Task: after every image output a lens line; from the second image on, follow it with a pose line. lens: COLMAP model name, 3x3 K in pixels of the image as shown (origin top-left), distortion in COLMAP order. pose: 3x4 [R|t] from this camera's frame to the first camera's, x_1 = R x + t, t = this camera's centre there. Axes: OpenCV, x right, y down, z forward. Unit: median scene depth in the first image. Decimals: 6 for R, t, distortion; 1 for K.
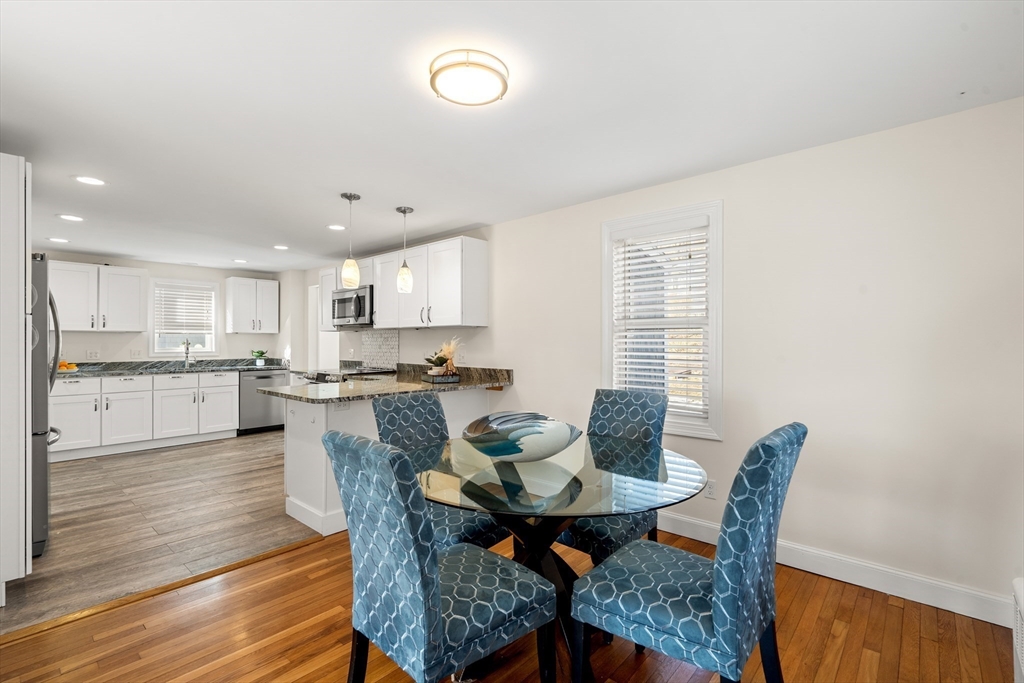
lens RADIAL K [[463.0, 0, 509.3], [0, 463.0, 343.9], [0, 0, 1]] dist [-0.001022, -0.000164]
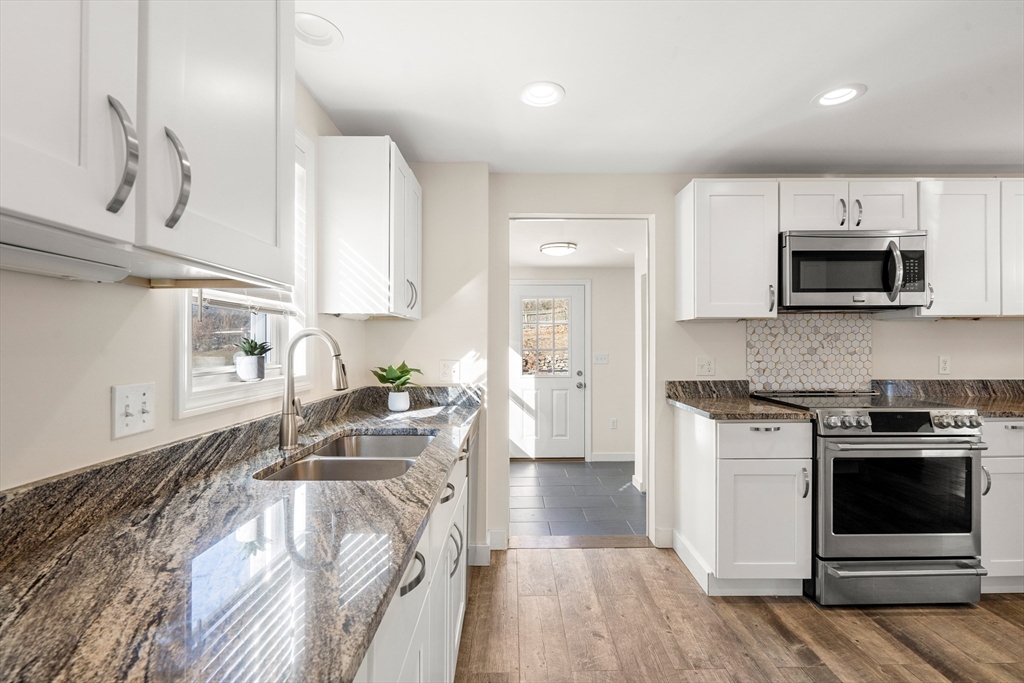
lens RADIAL K [[468.2, 0, 520.2], [0, 468.2, 343.4], [0, 0, 1]] dist [-0.001867, 0.000209]
pose [[0.730378, -0.001005, 0.683043, -0.883325], [0.005695, 0.999973, -0.004618, -0.002106], [-0.683020, 0.007262, 0.730364, 0.829896]]
